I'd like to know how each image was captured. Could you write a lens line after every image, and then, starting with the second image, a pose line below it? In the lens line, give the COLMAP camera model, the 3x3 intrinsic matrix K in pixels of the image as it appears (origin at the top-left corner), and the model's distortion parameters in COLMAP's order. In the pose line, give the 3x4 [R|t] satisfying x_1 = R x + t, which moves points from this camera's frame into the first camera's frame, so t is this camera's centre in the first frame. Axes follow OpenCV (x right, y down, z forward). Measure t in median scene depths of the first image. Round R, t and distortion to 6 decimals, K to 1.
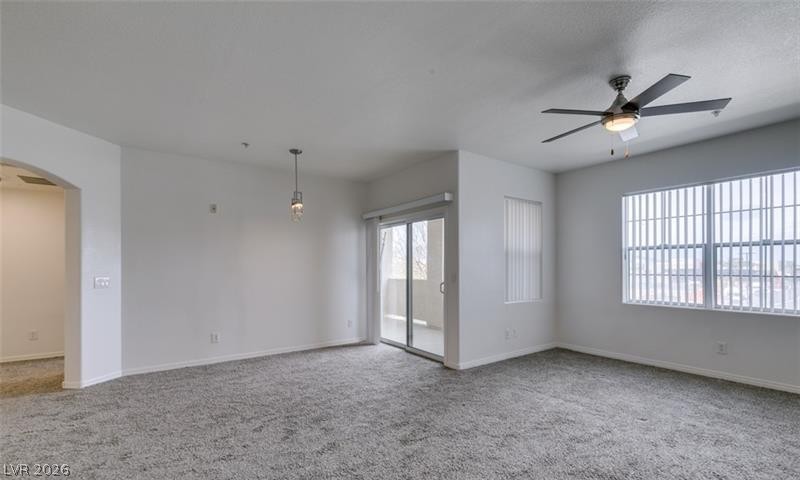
lens RADIAL K [[355.2, 0, 399.4], [0, 355.2, 266.3], [0, 0, 1]] dist [0.000755, -0.001013]
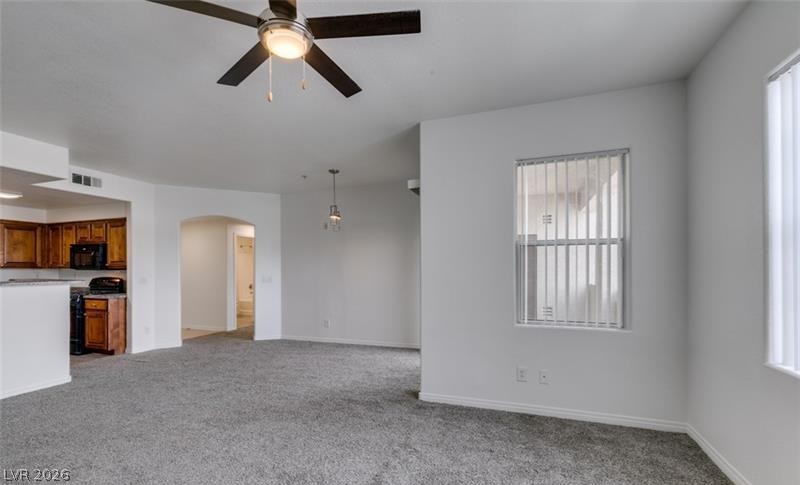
lens RADIAL K [[357.1, 0, 401.4], [0, 357.1, 268.8], [0, 0, 1]] dist [0.002968, -0.000084]
pose [[0.567636, -0.002182, -0.823277, 0.797109], [0.007791, 0.999966, 0.002721, -0.004293], [0.823243, -0.007959, 0.567634, 0.509392]]
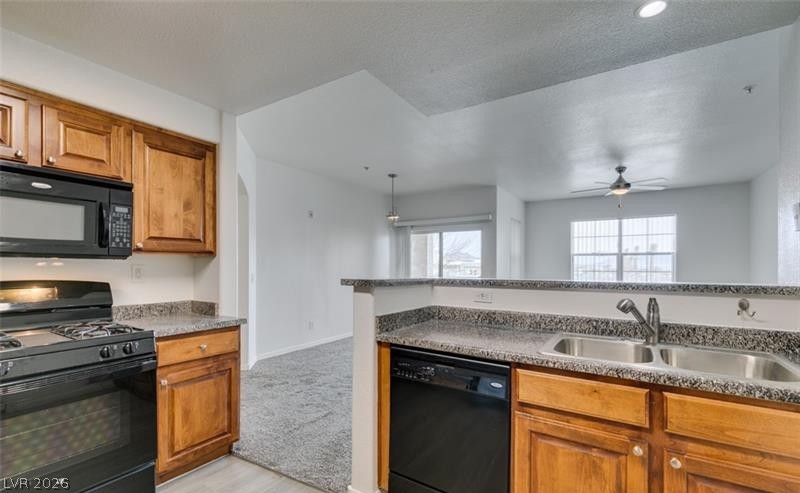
lens RADIAL K [[357.1, 0, 397.7], [0, 357.1, 266.6], [0, 0, 1]] dist [0.003257, -0.001168]
pose [[0.928702, 0.004010, 0.370804, -0.749727], [-0.006260, 0.999969, 0.004866, 0.001182], [-0.370773, -0.006841, 0.928698, -0.214421]]
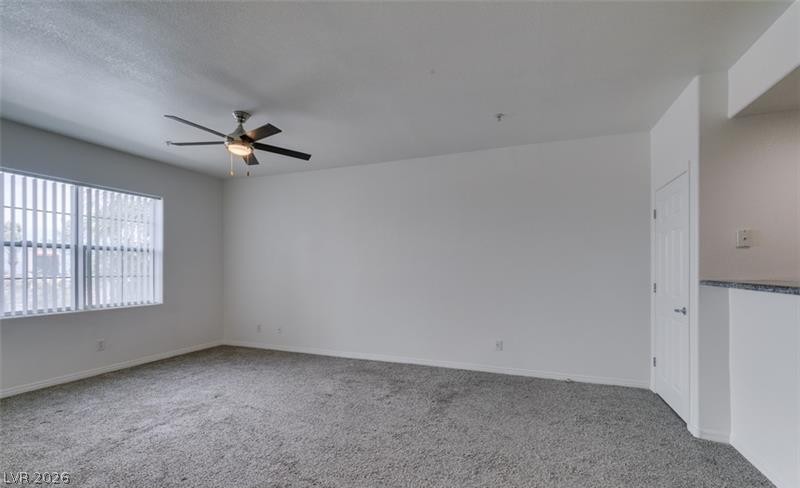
lens RADIAL K [[357.1, 0, 399.8], [0, 357.1, 269.2], [0, 0, 1]] dist [0.002968, -0.000084]
pose [[-0.550425, -0.000418, 0.834885, -0.431526], [-0.001177, 0.999999, -0.000276, 0.002134], [-0.834884, -0.001135, -0.550425, 0.759102]]
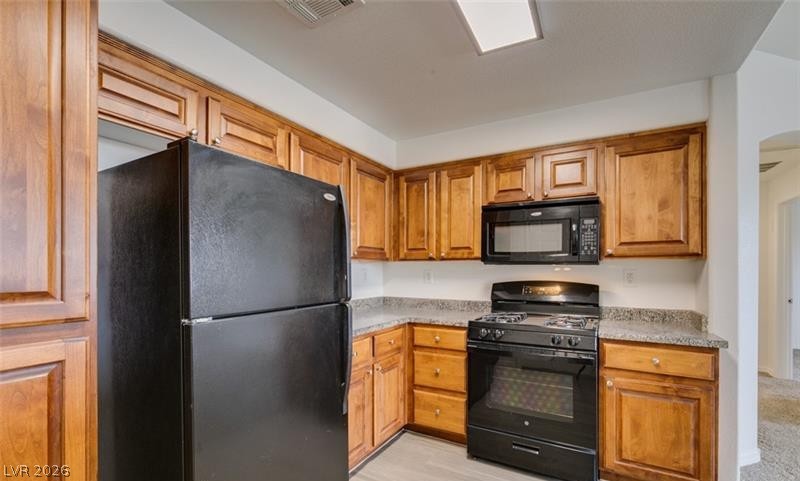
lens RADIAL K [[355.2, 0, 397.1], [0, 355.2, 270.6], [0, 0, 1]] dist [0.000755, -0.001013]
pose [[0.421306, 0.005134, -0.906904, -0.555120], [0.001941, 0.999977, 0.006563, 0.000803], [0.906916, -0.004526, 0.421287, -0.134316]]
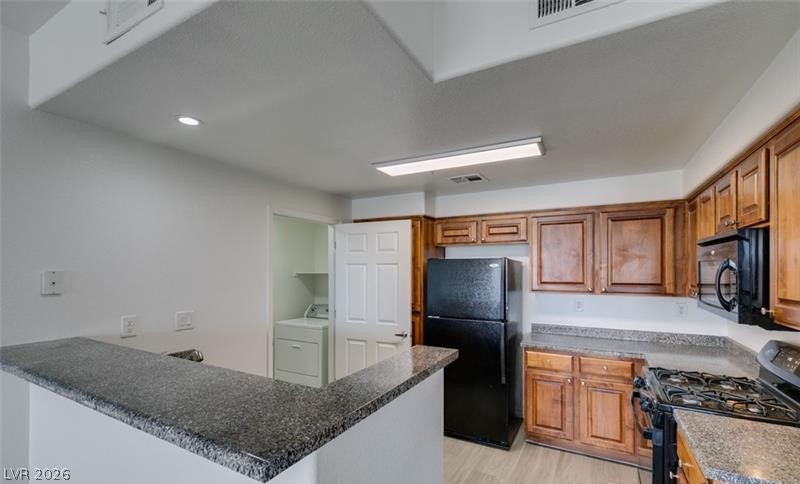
lens RADIAL K [[355.2, 0, 395.9], [0, 355.2, 268.7], [0, 0, 1]] dist [0.000755, -0.001013]
pose [[-0.903803, -0.001683, -0.427946, -0.437707], [0.002413, 0.999956, -0.009029, -0.060664], [0.427943, -0.009193, -0.903759, 0.514114]]
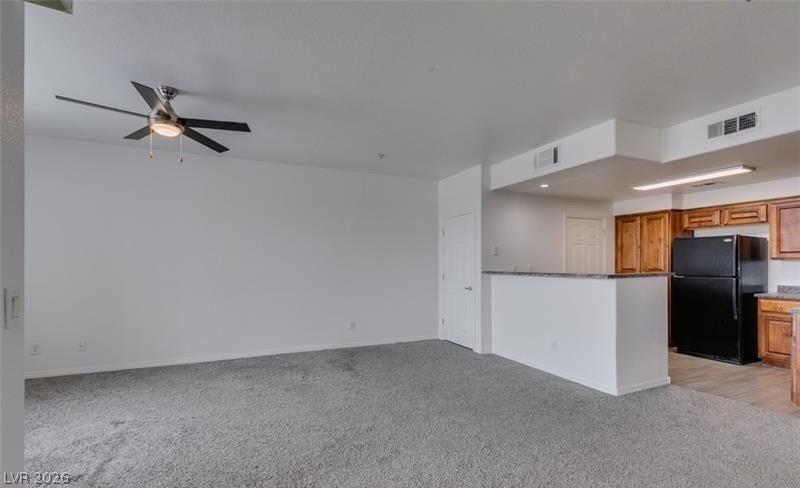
lens RADIAL K [[357.1, 0, 395.6], [0, 357.1, 265.8], [0, 0, 1]] dist [0.002968, -0.000084]
pose [[-0.980914, 0.001358, 0.194439, -0.155606], [0.001205, 0.999999, -0.000906, 0.002417], [-0.194440, -0.000655, -0.980914, 1.194136]]
